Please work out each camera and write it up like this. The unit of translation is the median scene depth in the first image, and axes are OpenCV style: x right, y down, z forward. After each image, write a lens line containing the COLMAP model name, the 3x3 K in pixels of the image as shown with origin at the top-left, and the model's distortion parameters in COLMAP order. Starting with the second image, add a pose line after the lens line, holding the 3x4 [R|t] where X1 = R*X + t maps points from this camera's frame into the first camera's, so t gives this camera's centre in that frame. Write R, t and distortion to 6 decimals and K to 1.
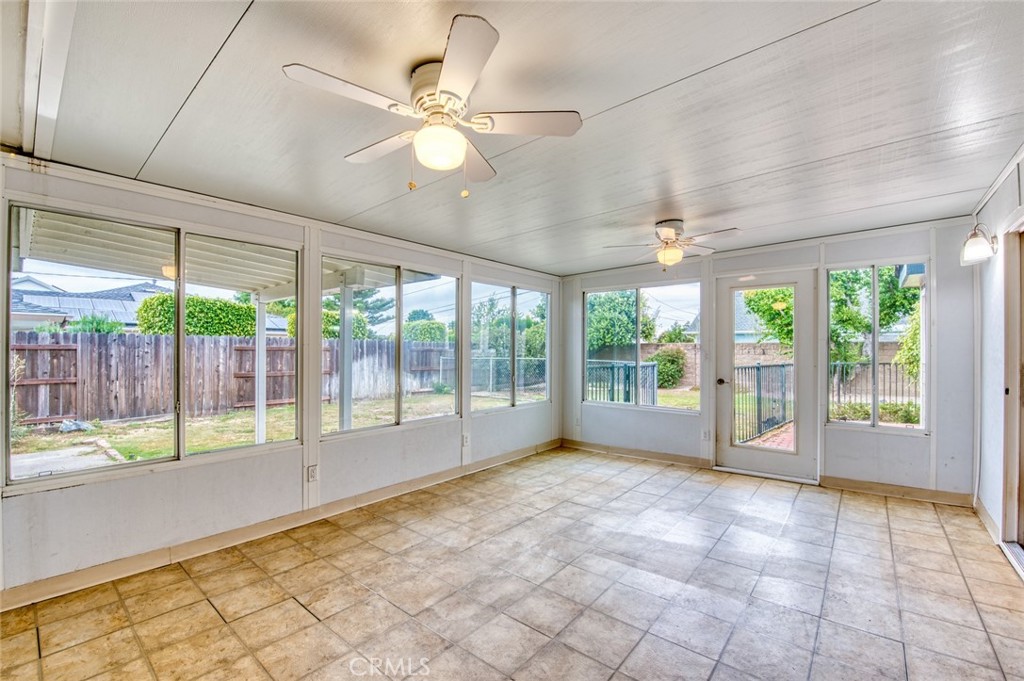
lens RADIAL K [[417.6, 0, 513.0], [0, 417.6, 345.5], [0, 0, 1]] dist [-0.000913, -0.000002]
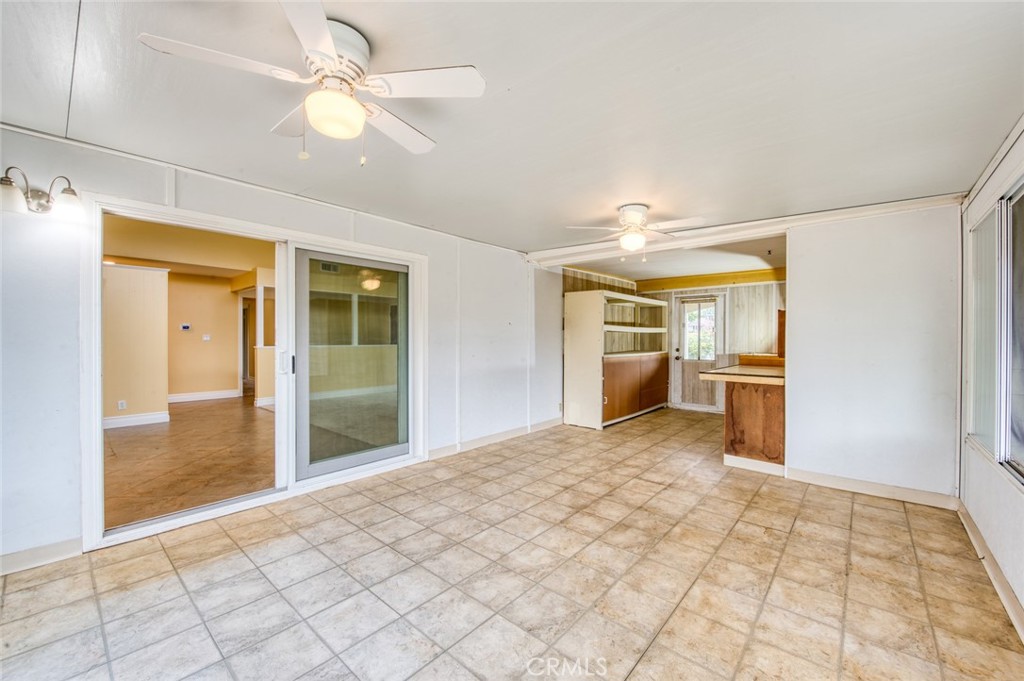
lens RADIAL K [[417.6, 0, 510.1], [0, 417.6, 340.0], [0, 0, 1]] dist [-0.000913, -0.000002]
pose [[-0.999767, -0.006758, 0.020515, 0.273967], [-0.006831, 0.999971, -0.003489, 0.026112], [-0.020491, -0.003628, -0.999783, 2.115985]]
